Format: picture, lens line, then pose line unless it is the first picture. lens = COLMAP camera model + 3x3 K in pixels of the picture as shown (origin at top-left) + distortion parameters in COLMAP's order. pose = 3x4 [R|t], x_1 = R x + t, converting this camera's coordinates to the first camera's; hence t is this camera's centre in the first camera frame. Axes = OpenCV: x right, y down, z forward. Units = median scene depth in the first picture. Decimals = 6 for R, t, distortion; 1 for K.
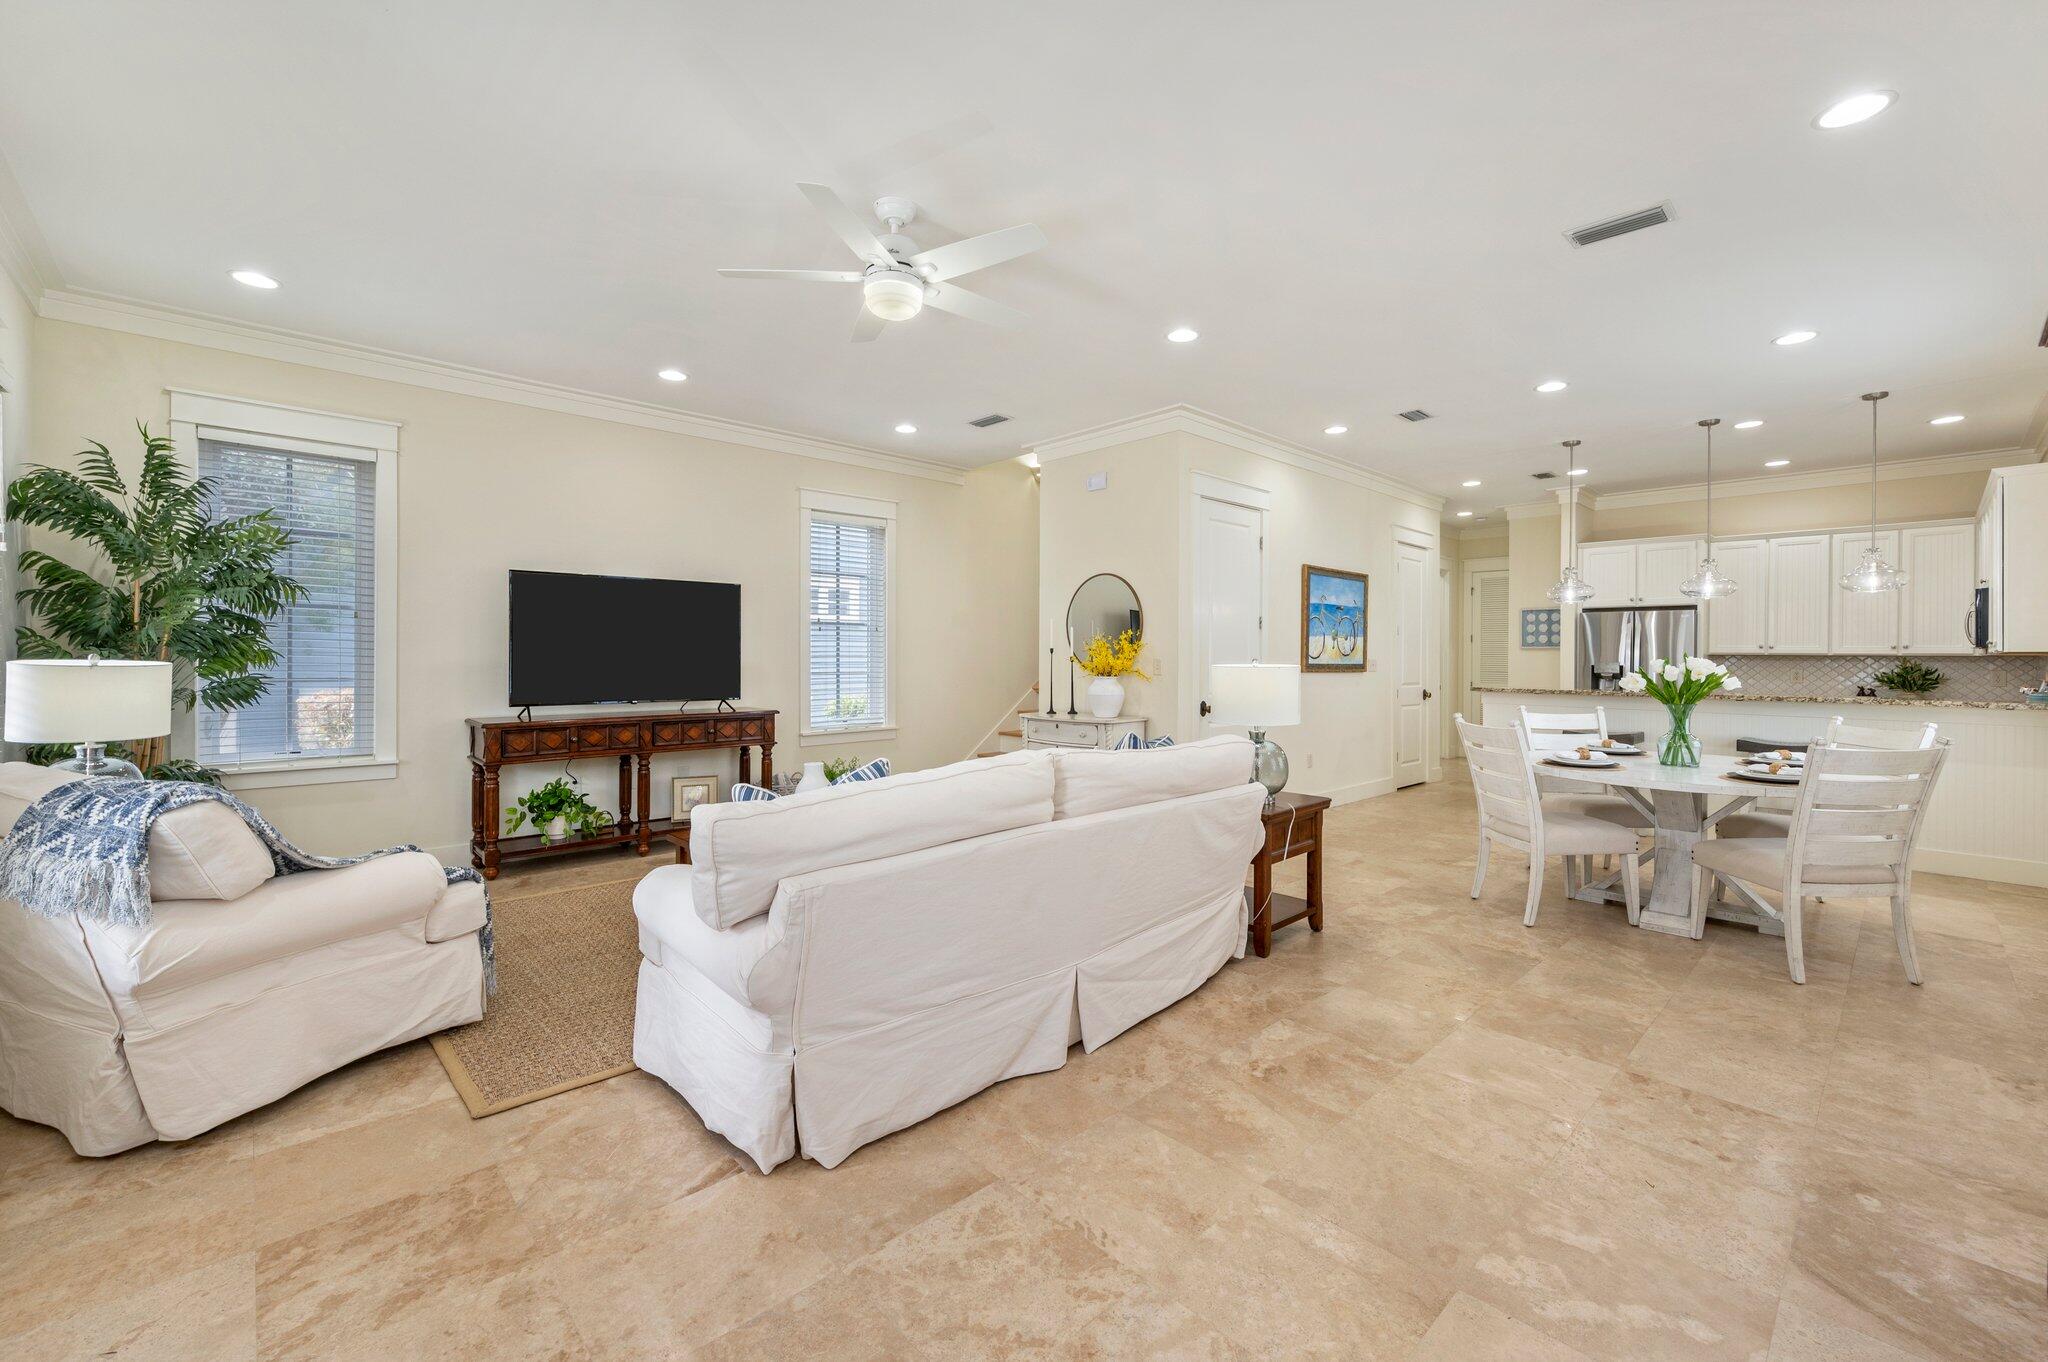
lens RADIAL K [[836.0, 0, 1007.5], [0, 836.0, 658.2], [0, 0, 1]] dist [-0.009066, 0.002309]
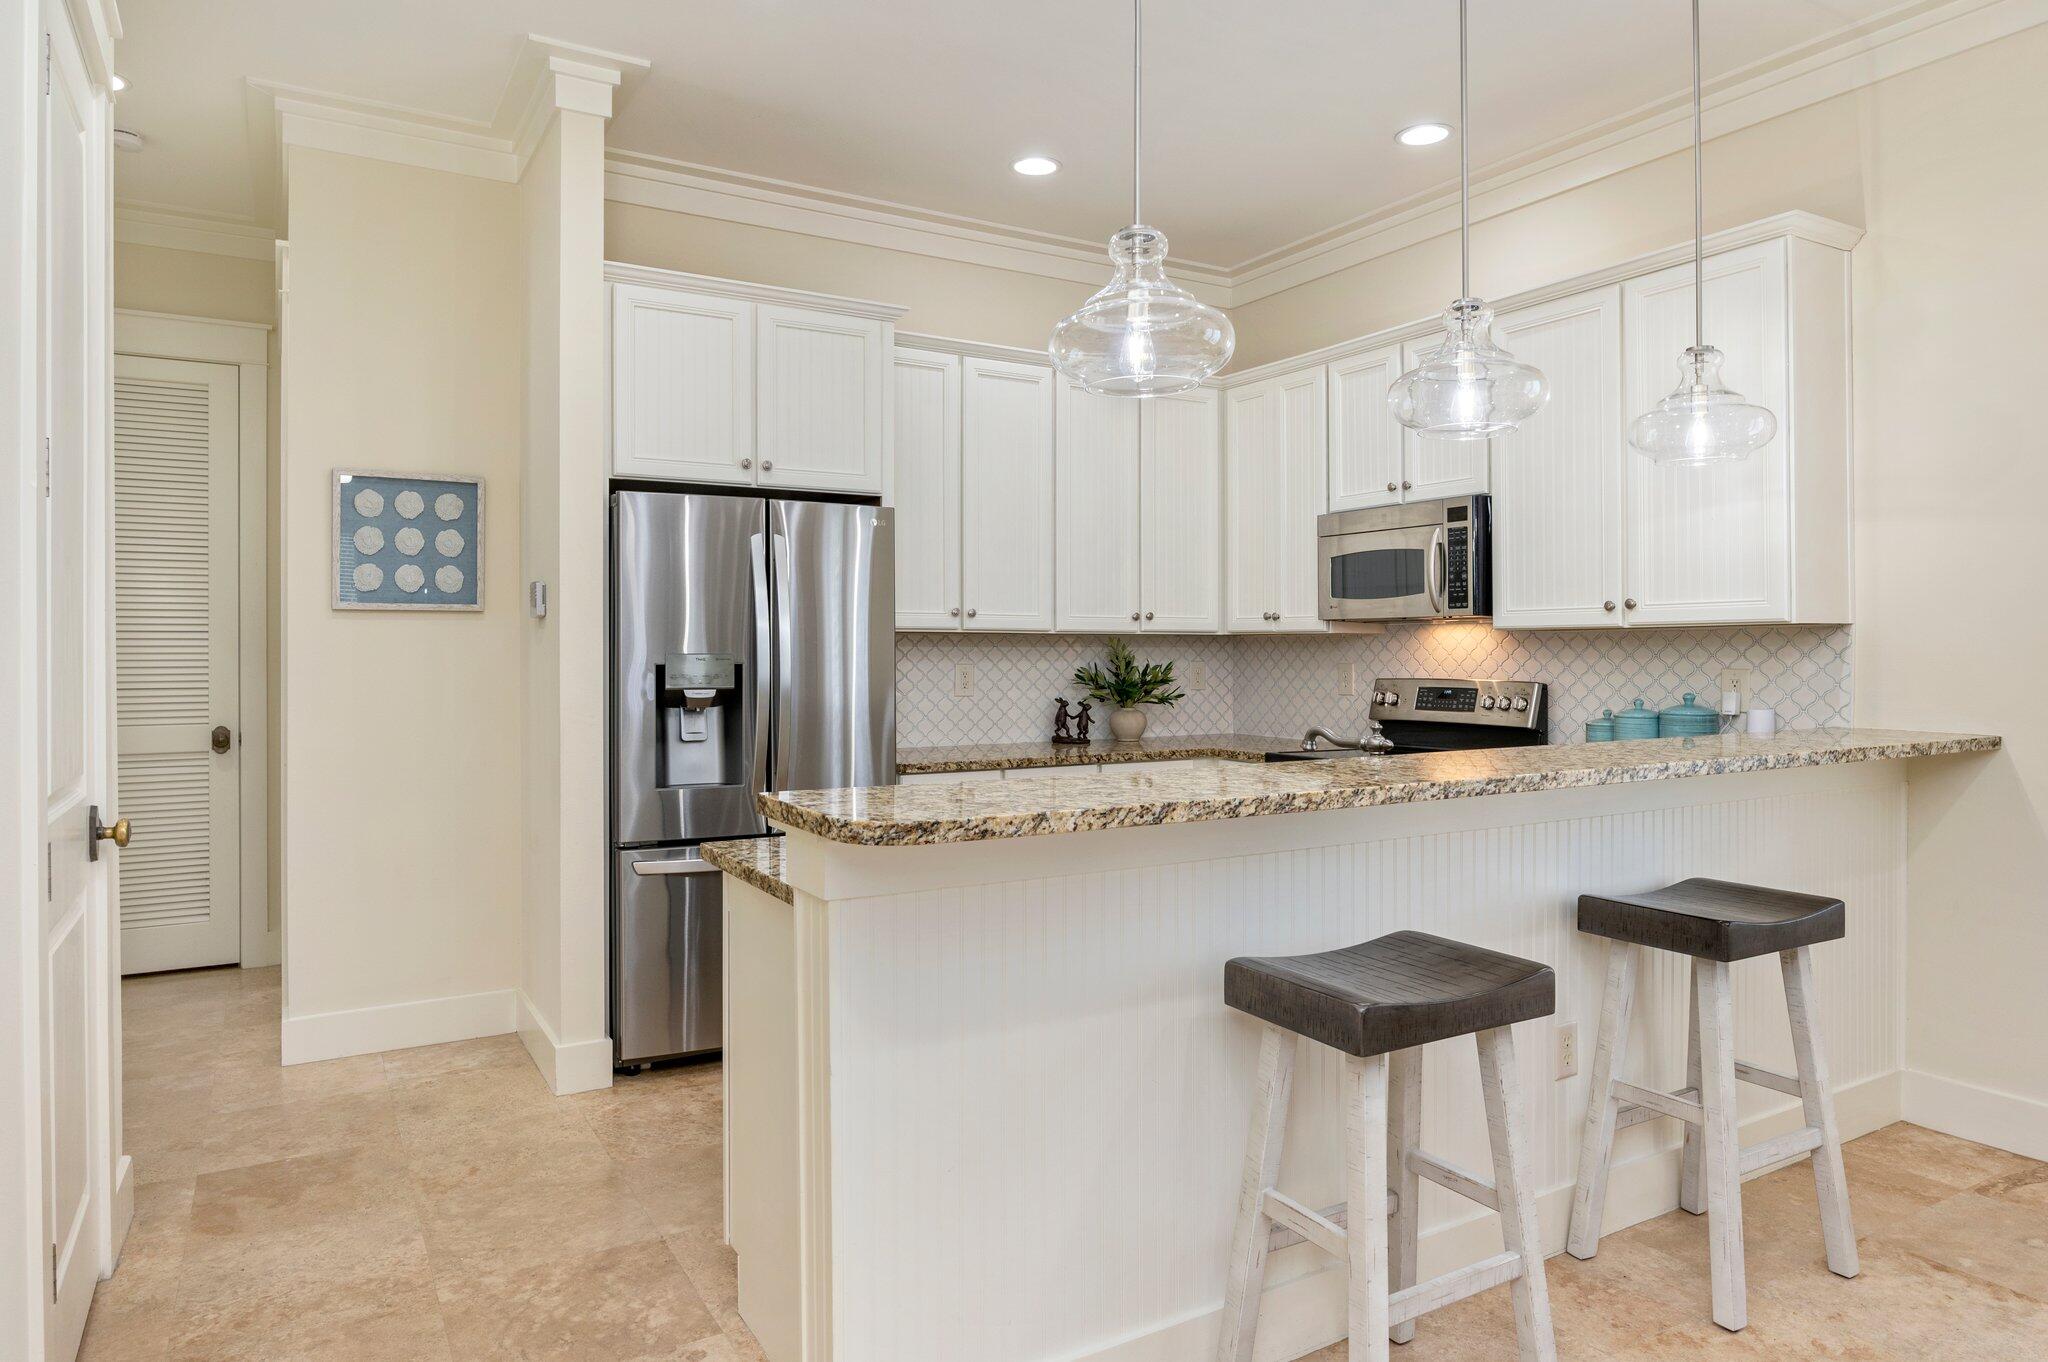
lens RADIAL K [[1263.3, 0, 1044.3], [0, 1263.3, 654.8], [0, 0, 1]] dist [-0.018247, 0.002182]
pose [[0.187454, -0.012140, 0.982198, 0.423371], [0.003572, 0.999925, 0.011678, -0.000465], [-0.982267, 0.001320, 0.187483, 1.196847]]
